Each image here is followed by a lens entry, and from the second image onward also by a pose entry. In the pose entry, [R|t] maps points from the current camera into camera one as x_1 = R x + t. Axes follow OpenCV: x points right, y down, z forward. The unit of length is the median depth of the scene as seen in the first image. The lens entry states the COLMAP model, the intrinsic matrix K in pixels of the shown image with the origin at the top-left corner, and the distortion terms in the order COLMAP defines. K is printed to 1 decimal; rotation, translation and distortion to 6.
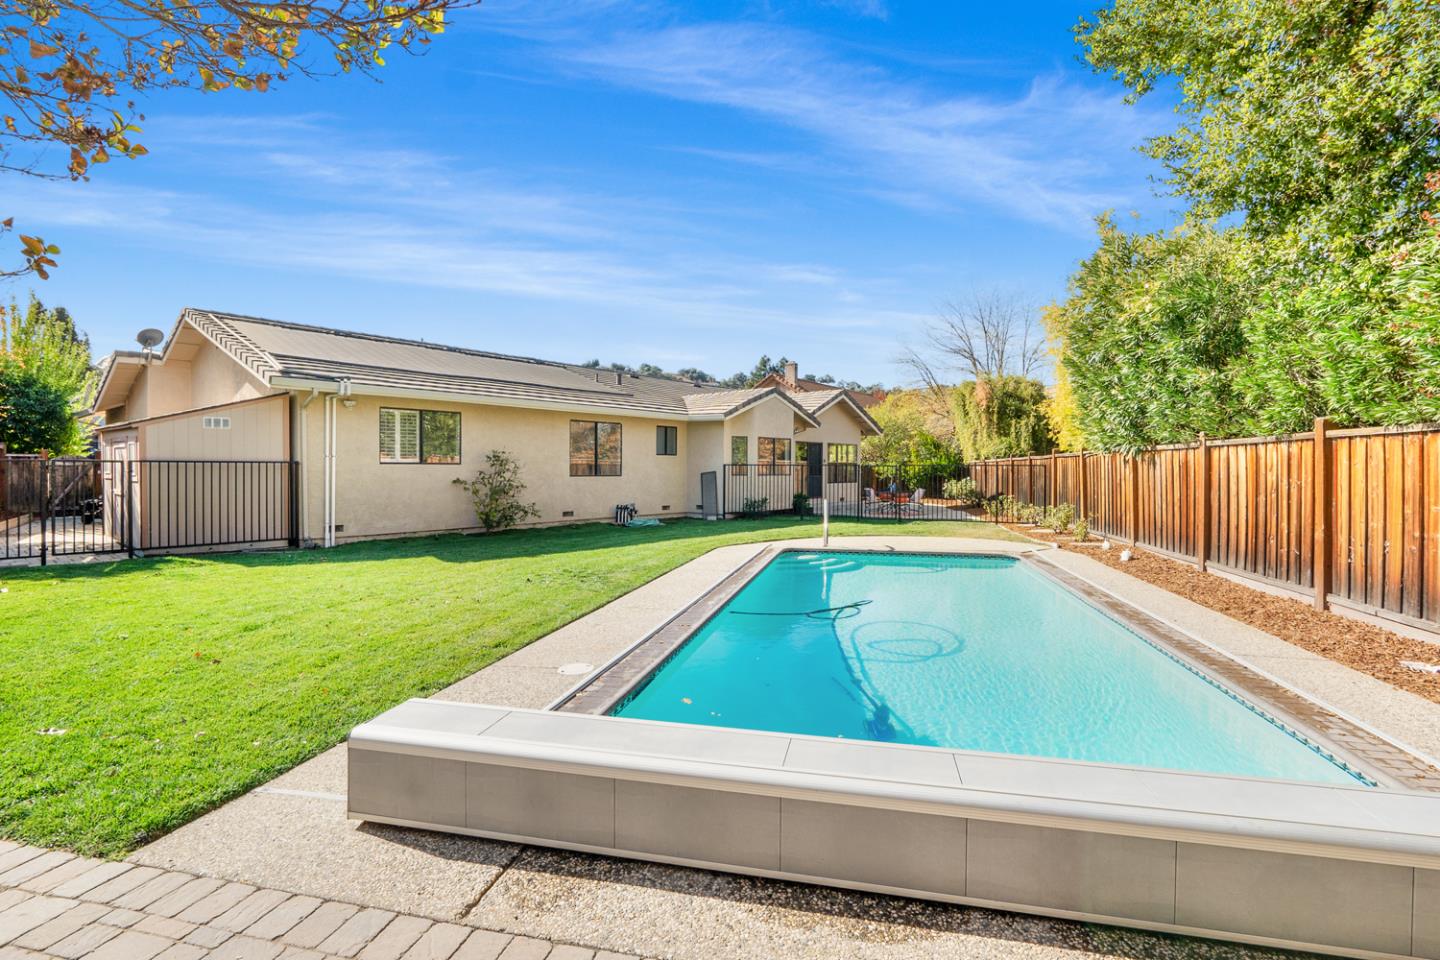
lens RADIAL K [[665.3, 0, 720.8], [0, 665.3, 463.4], [0, 0, 1]] dist [-0.009534, 0.001135]
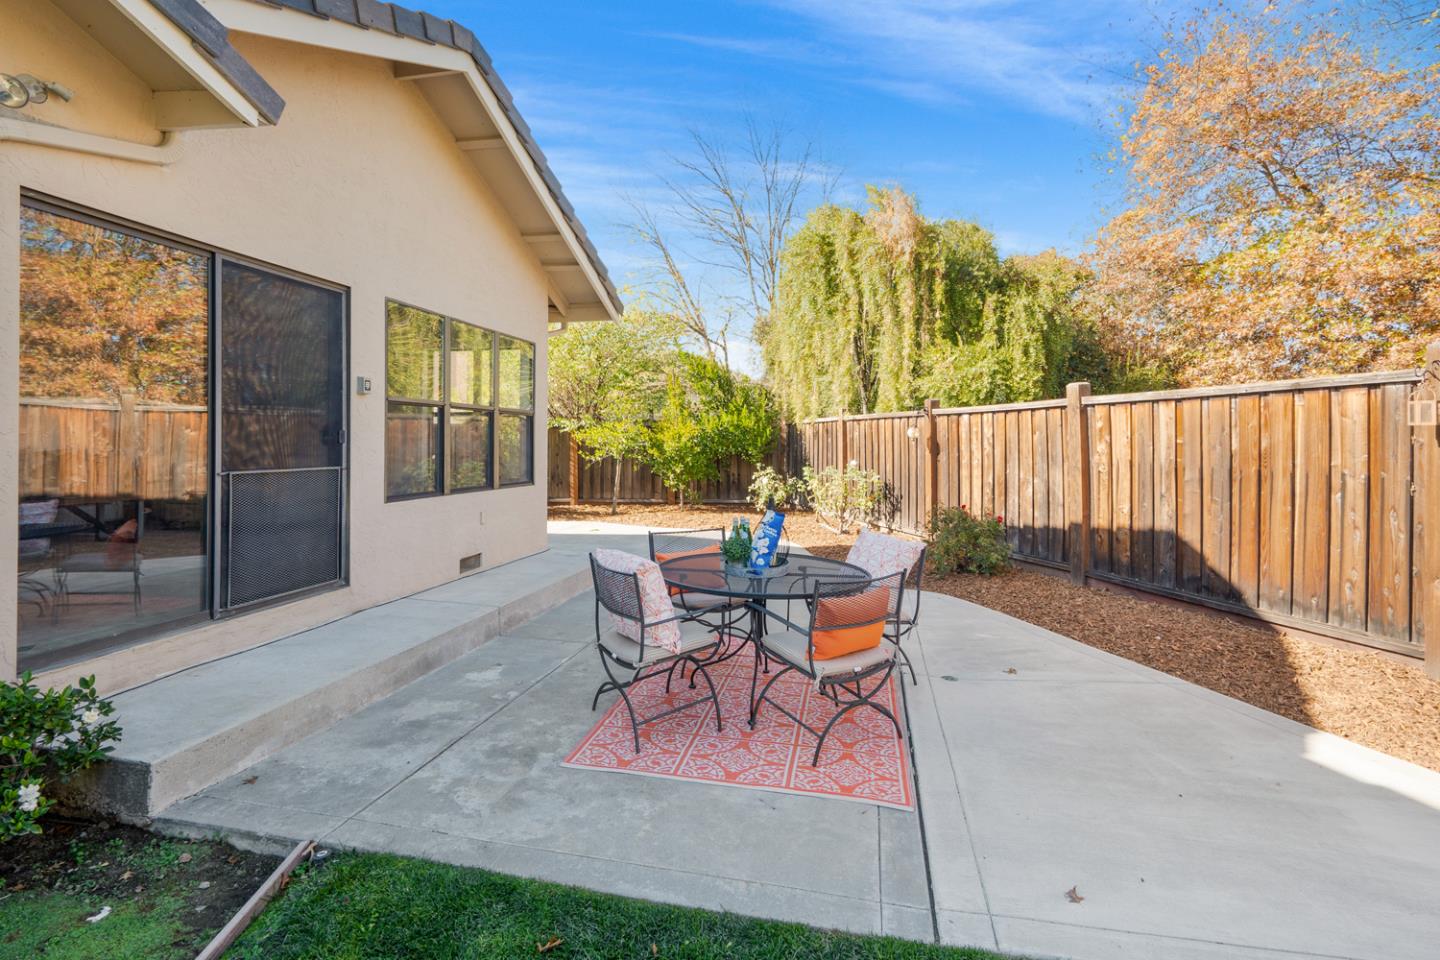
lens RADIAL K [[673.6, 0, 719.6], [0, 673.6, 438.0], [0, 0, 1]] dist [-0.000744, 0.000028]
pose [[0.885797, 0.003582, 0.464059, 0.187823], [-0.005112, 0.999985, 0.002039, 0.010958], [-0.464044, -0.004179, 0.885802, 0.937943]]
